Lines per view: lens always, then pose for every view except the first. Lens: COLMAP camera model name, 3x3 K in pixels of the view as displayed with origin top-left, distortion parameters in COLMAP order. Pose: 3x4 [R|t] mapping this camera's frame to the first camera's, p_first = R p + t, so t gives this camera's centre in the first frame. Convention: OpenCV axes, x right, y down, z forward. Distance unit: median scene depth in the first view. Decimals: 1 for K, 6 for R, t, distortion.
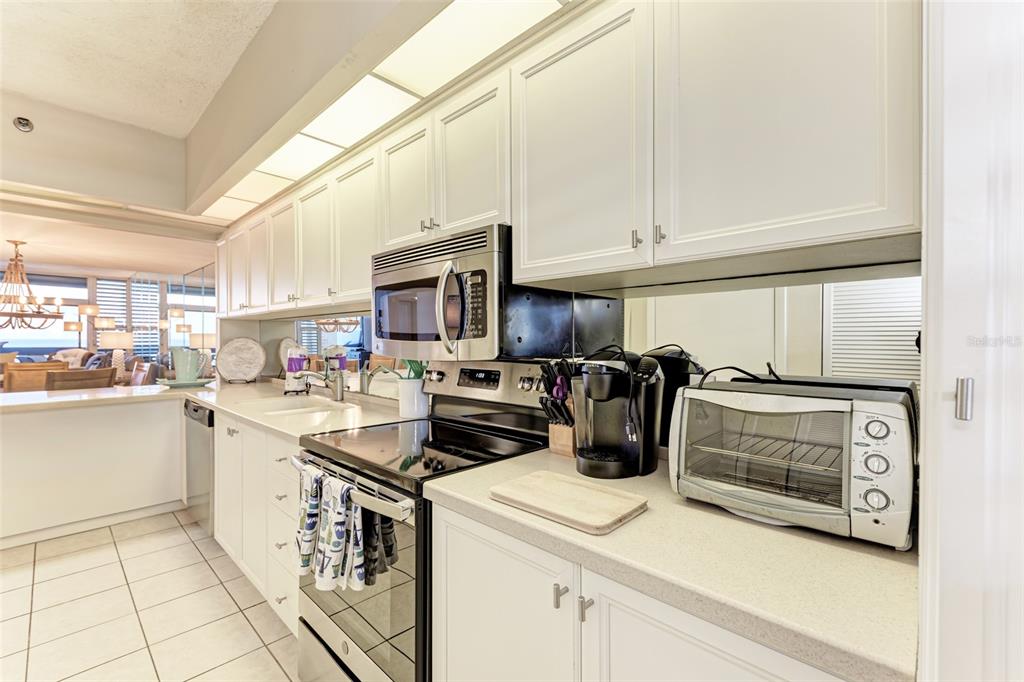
lens RADIAL K [[437.8, 0, 512.0], [0, 437.8, 341.0], [0, 0, 1]] dist [0.071549, -0.000034]
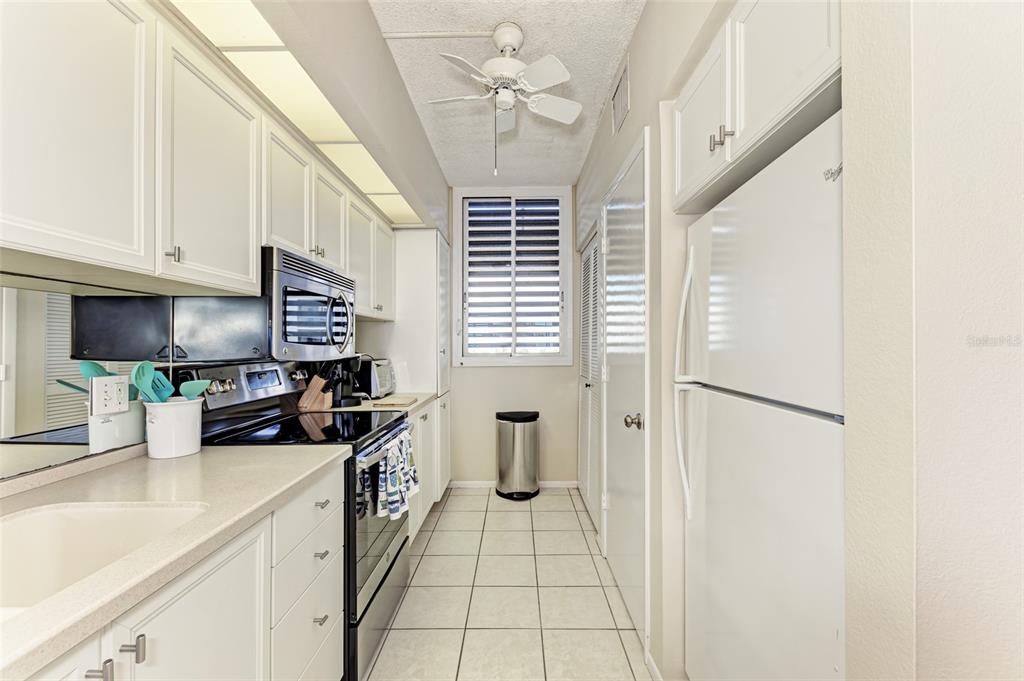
lens RADIAL K [[443.0, 0, 513.5], [0, 443.0, 342.1], [0, 0, 1]] dist [0.017654, -0.000358]
pose [[-0.684743, 0.002720, 0.728780, -1.506941], [-0.001201, 0.999987, -0.004860, -0.002920], [-0.728784, -0.004203, -0.684731, 1.491988]]
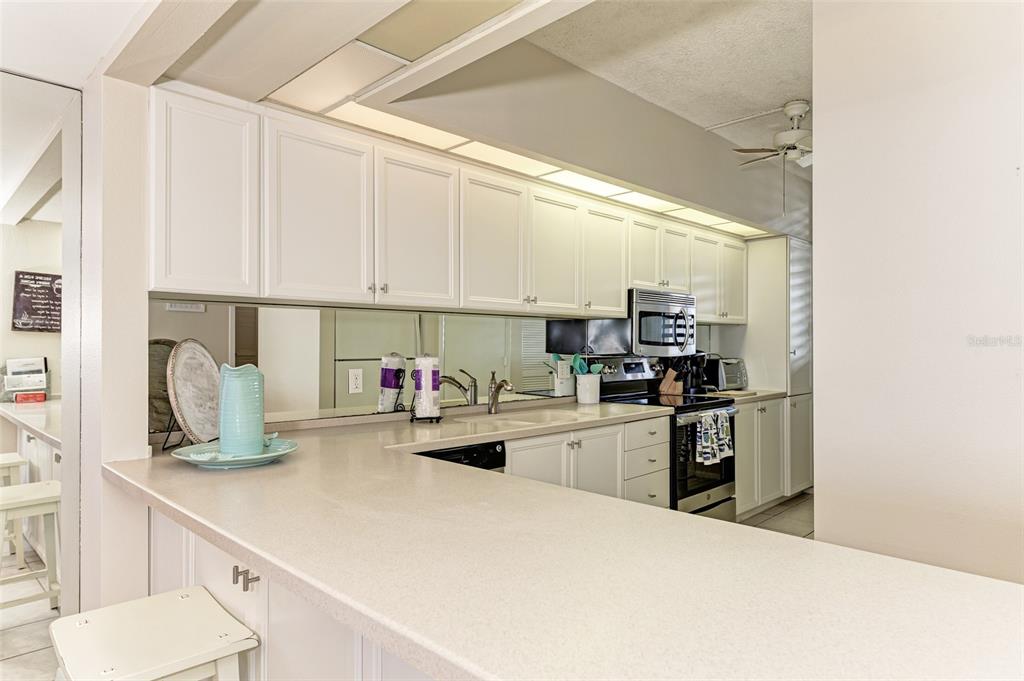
lens RADIAL K [[610.6, 0, 512.0], [0, 610.6, 340.5], [0, 0, 1]] dist [0.008658, 0.000858]
pose [[0.018983, 0.002673, 0.999816, -2.808247], [-0.005023, 0.999984, -0.002578, -0.013963], [-0.999807, -0.004973, 0.018996, 1.628066]]
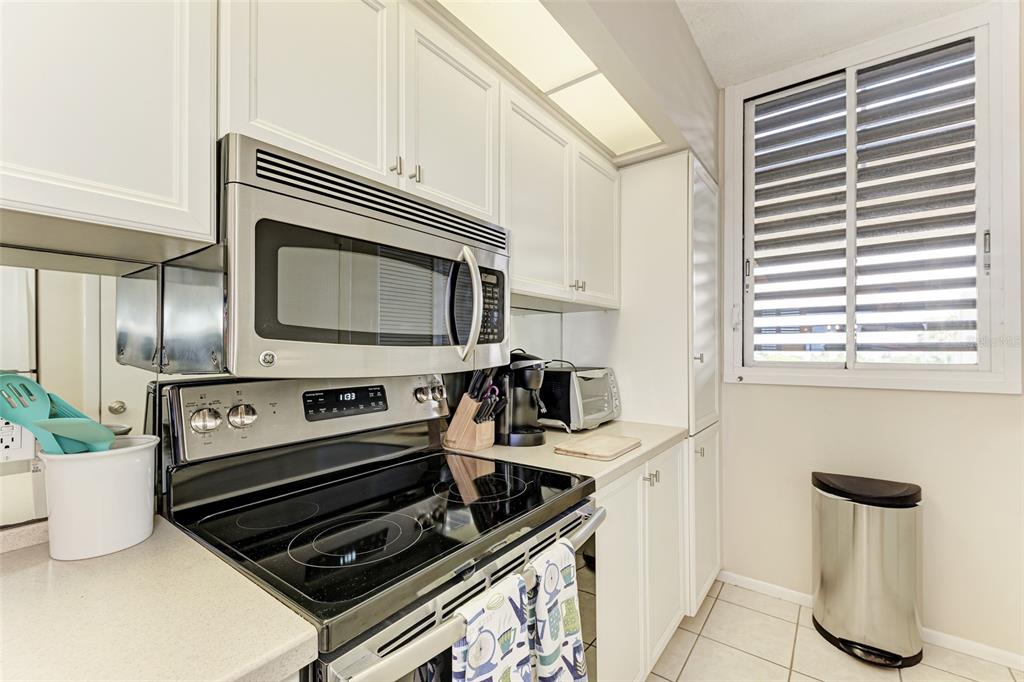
lens RADIAL K [[443.0, 0, 513.5], [0, 443.0, 342.6], [0, 0, 1]] dist [0.017654, -0.000358]
pose [[-0.126665, 0.004768, 0.991934, -0.889131], [-0.003598, 0.999980, -0.005266, -0.002482], [-0.991939, -0.004236, -0.126645, 0.953460]]
